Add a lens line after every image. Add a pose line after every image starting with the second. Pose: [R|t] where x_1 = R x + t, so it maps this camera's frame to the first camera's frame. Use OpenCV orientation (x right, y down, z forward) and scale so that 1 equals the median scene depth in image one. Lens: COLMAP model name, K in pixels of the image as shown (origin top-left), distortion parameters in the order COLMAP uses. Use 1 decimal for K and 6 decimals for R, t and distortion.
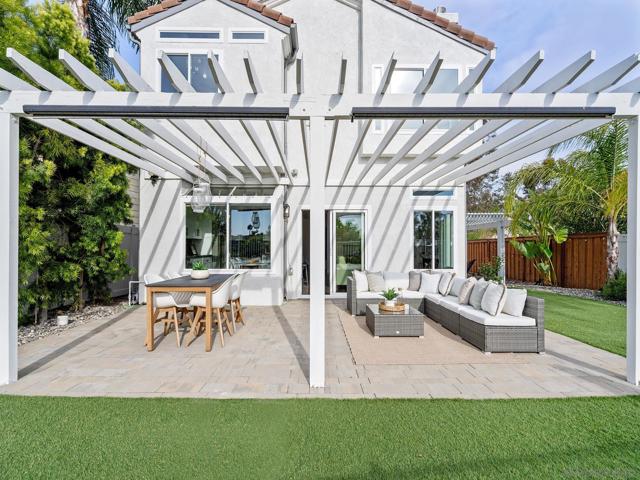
lens RADIAL K [[292.1, 0, 320.3], [0, 292.1, 242.7], [0, 0, 1]] dist [-0.003320, 0.001585]
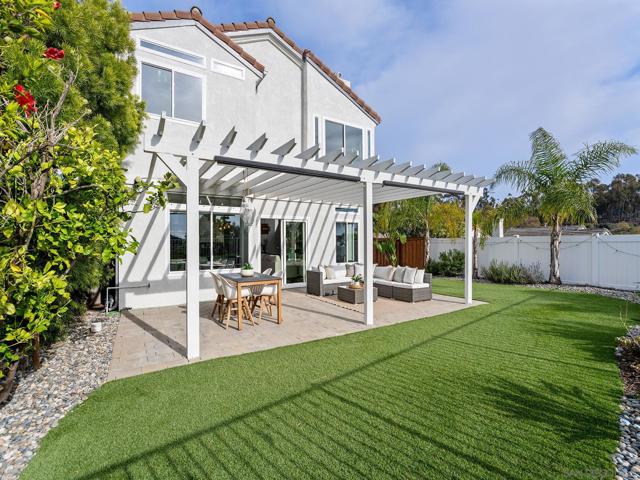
lens RADIAL K [[292.1, 0, 321.3], [0, 292.1, 240.3], [0, 0, 1]] dist [-0.003320, 0.001585]
pose [[0.853717, -0.001991, 0.520733, -0.480059], [0.000653, 0.999996, 0.002753, -0.024043], [-0.520737, -0.002011, 0.853715, -0.174209]]
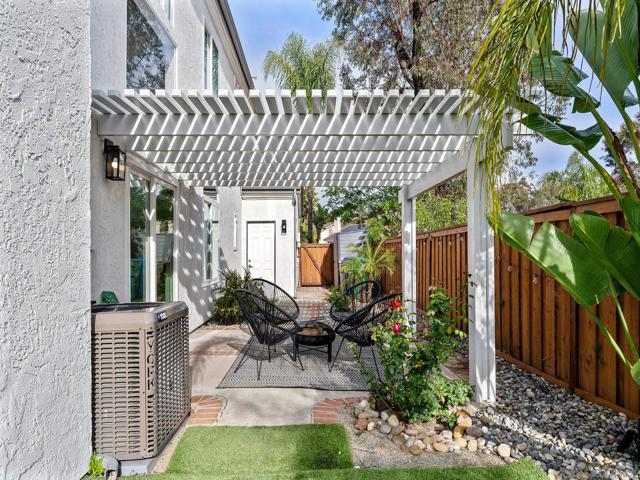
lens RADIAL K [[422.2, 0, 320.9], [0, 422.2, 243.0], [0, 0, 1]] dist [0.003931, 0.000795]
pose [[0.999712, -0.002866, 0.023830, 0.756655], [0.003028, 0.999972, -0.006786, 0.021376], [-0.023810, 0.006856, 0.999693, 1.028457]]
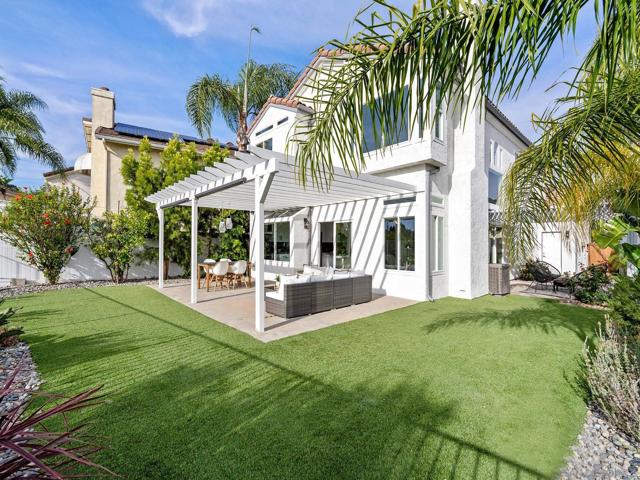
lens RADIAL K [[292.1, 0, 320.5], [0, 292.1, 239.4], [0, 0, 1]] dist [-0.003320, 0.001585]
pose [[0.669745, -0.006959, -0.742558, 1.014152], [0.003512, 0.999975, -0.006204, -0.018720], [0.742582, 0.001547, 0.669753, 0.036346]]
